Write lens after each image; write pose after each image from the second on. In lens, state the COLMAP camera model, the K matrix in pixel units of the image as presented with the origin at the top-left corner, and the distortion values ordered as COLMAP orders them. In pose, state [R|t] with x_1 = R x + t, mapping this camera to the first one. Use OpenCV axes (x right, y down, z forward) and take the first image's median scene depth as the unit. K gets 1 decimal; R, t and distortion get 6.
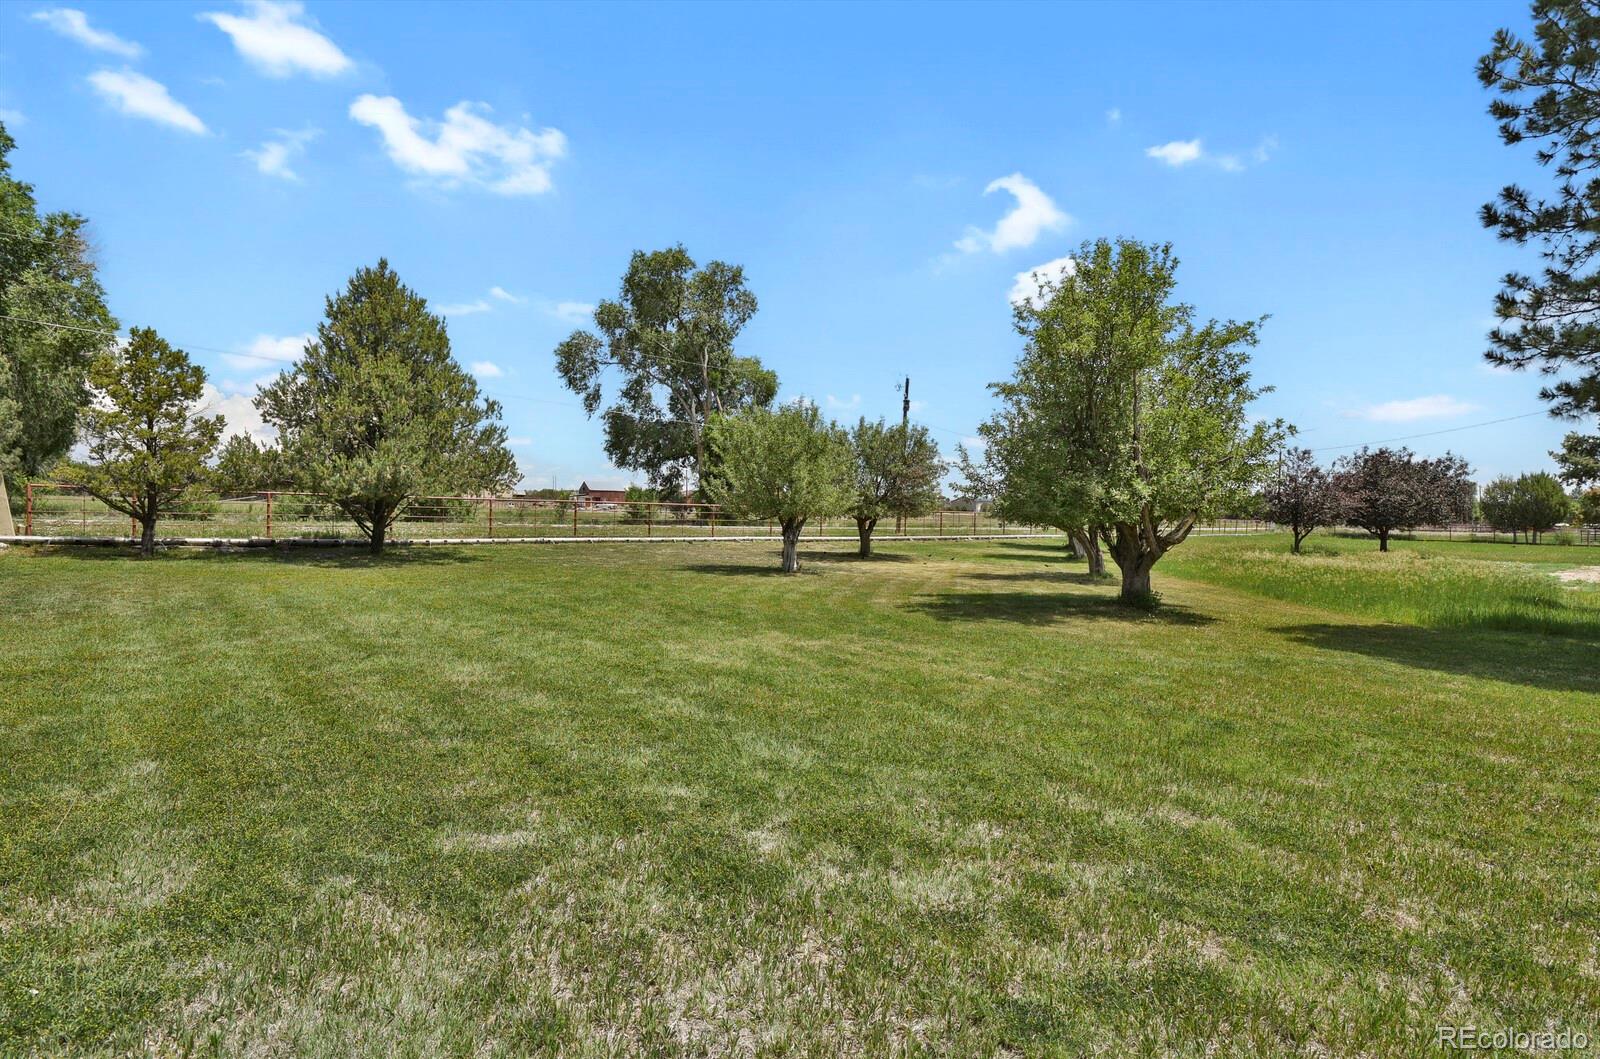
lens RADIAL K [[771.3, 0, 800.0], [0, 771.3, 529.5], [0, 0, 1]] dist [-0.046460, -0.000461]
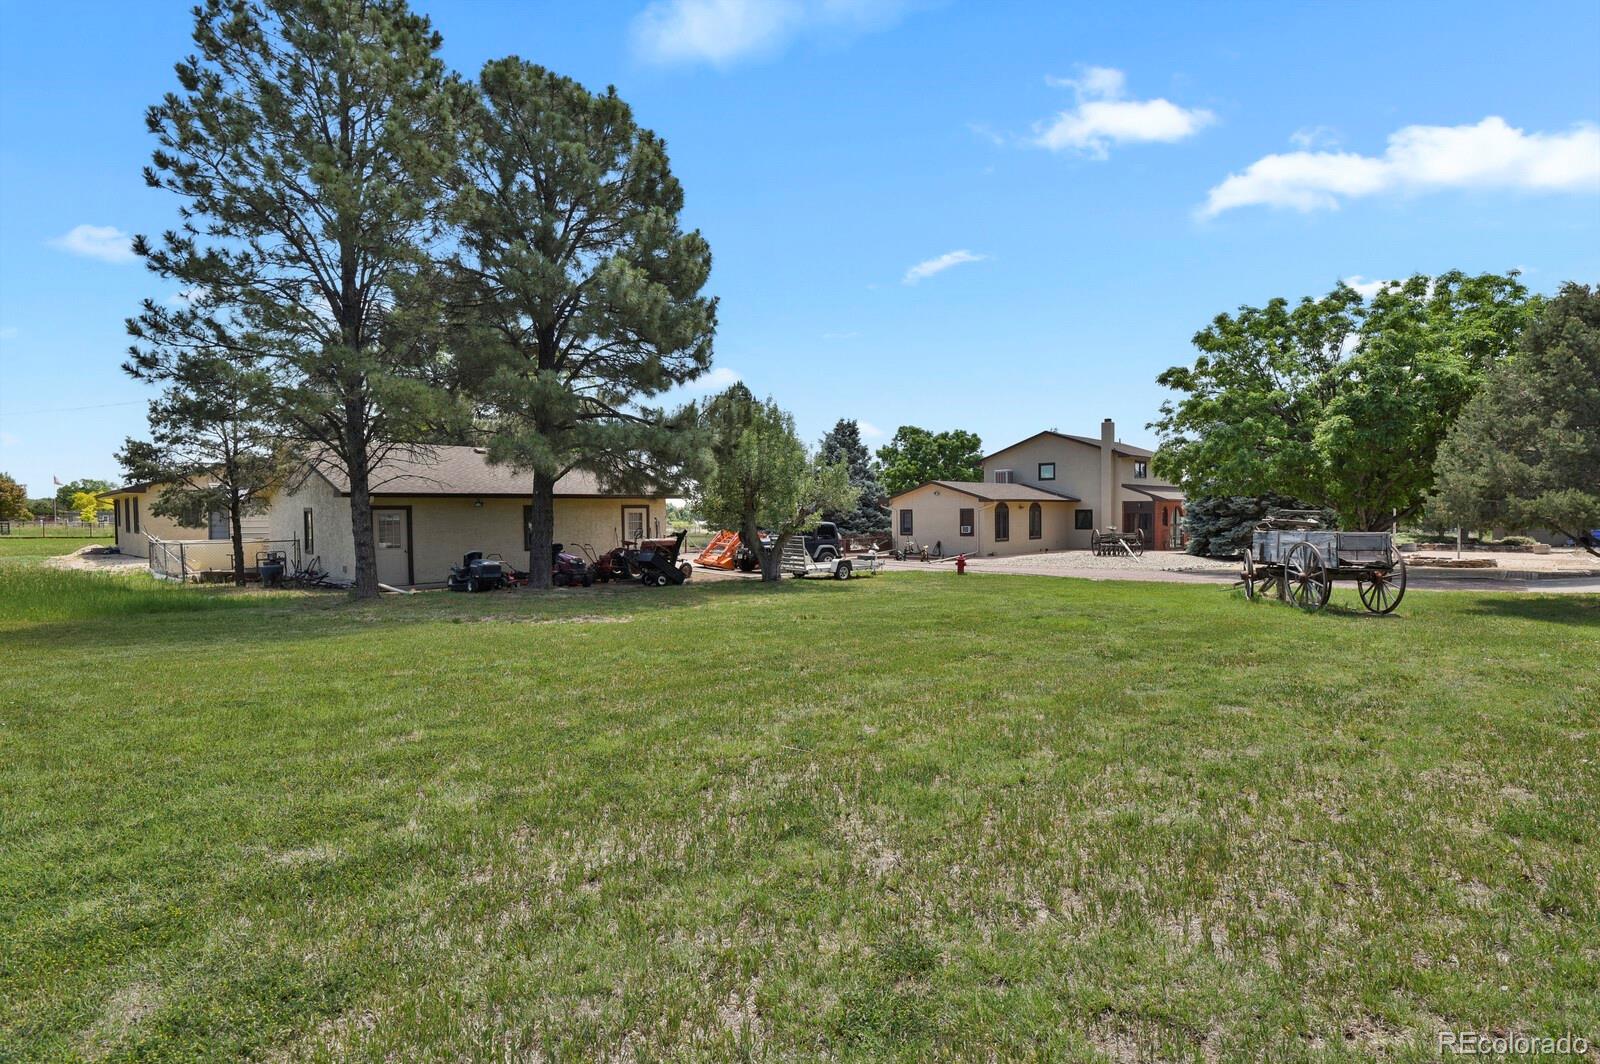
lens RADIAL K [[771.3, 0, 800.0], [0, 771.3, 532.0], [0, 0, 1]] dist [-0.046460, -0.000461]
pose [[-0.122438, -0.021273, 0.992248, -0.320977], [0.002217, 0.999762, 0.021708, -0.011233], [-0.992474, 0.004858, -0.122361, 0.139577]]
